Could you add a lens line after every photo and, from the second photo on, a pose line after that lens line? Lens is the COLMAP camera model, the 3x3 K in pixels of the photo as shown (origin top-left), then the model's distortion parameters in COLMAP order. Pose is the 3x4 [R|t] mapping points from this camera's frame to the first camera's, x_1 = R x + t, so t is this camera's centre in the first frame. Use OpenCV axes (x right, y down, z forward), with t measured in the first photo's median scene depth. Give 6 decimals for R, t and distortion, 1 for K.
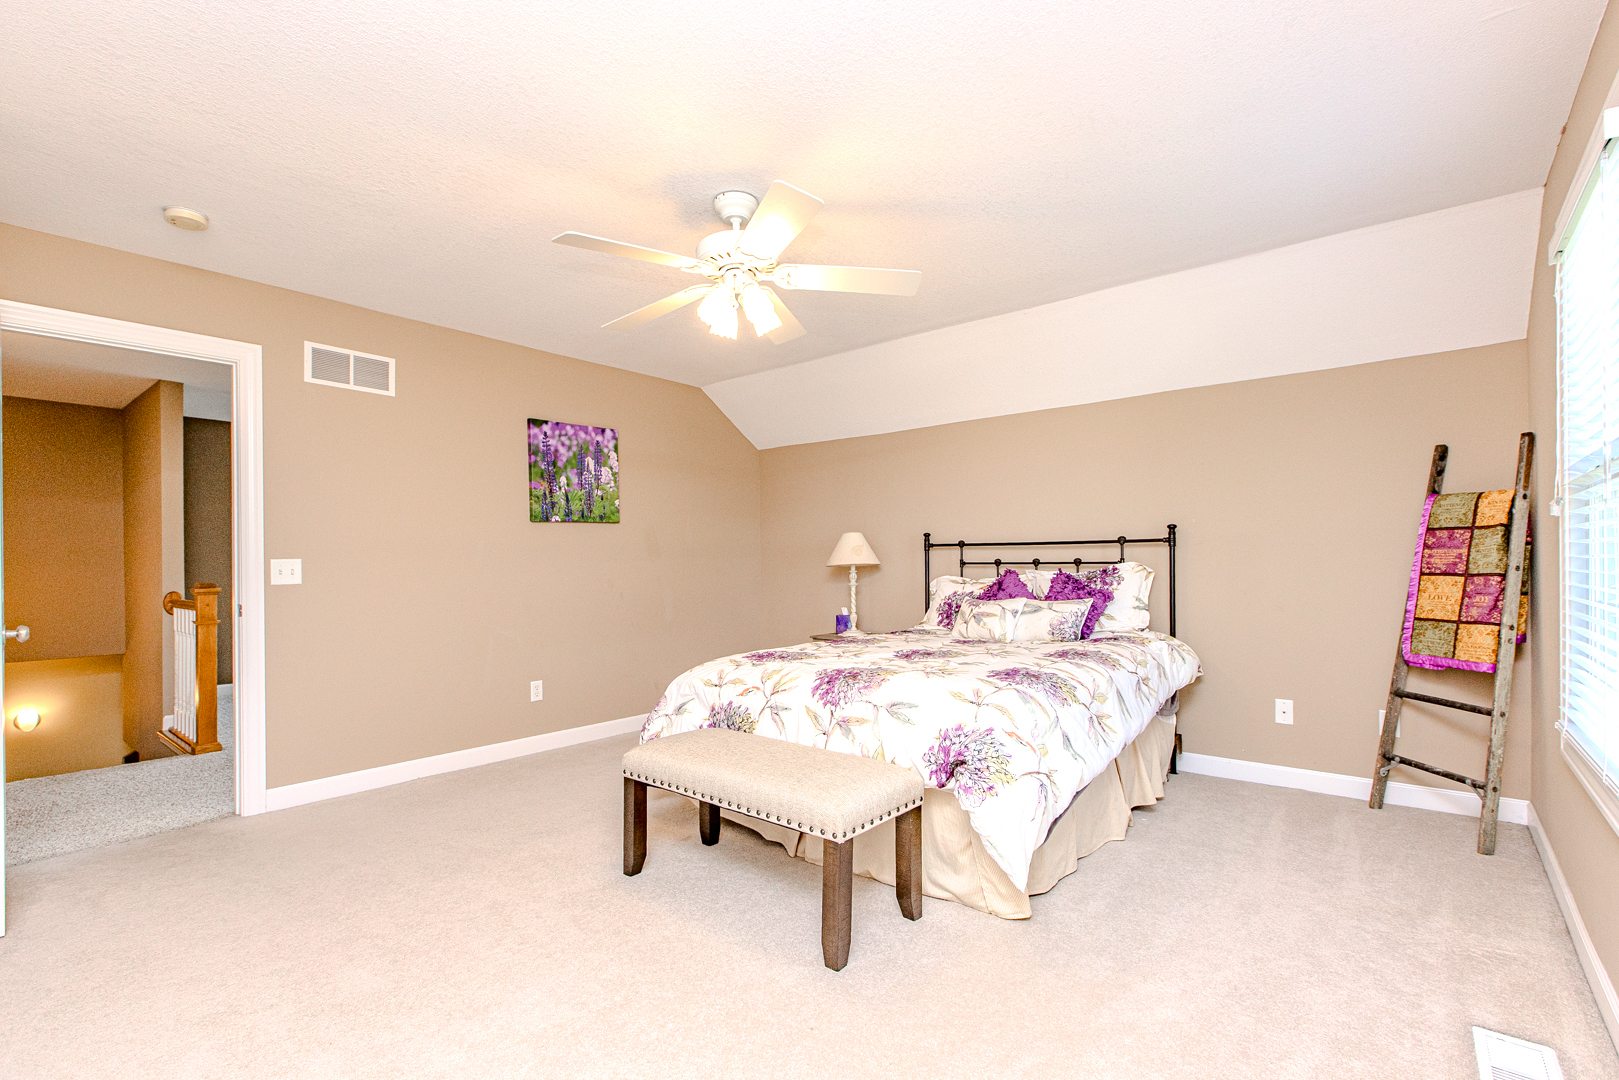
lens RADIAL K [[729.0, 0, 809.9], [0, 729.0, 551.1], [0, 0, 1]] dist [0.014224, 0.000367]
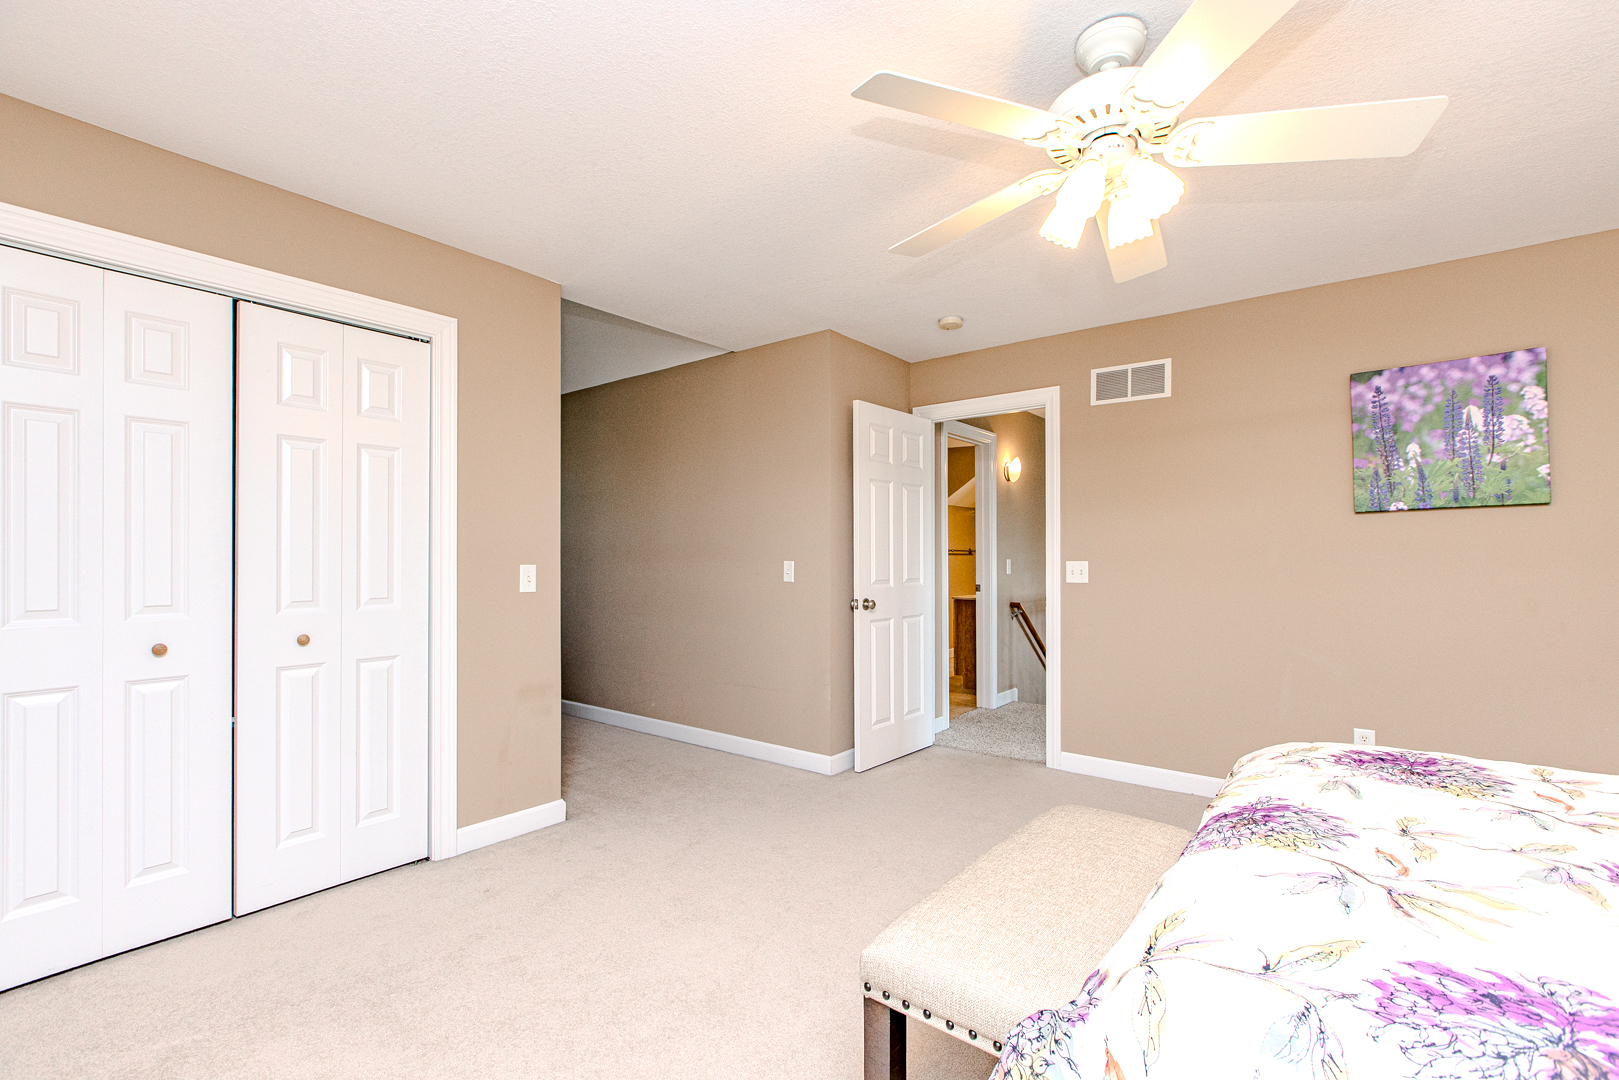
lens RADIAL K [[729.0, 0, 809.5], [0, 729.0, 546.2], [0, 0, 1]] dist [0.014224, 0.000367]
pose [[0.025920, -0.004703, -0.999653, 0.339558], [0.012218, 0.999916, -0.004388, -0.010198], [0.999589, -0.012101, 0.025975, 0.416907]]
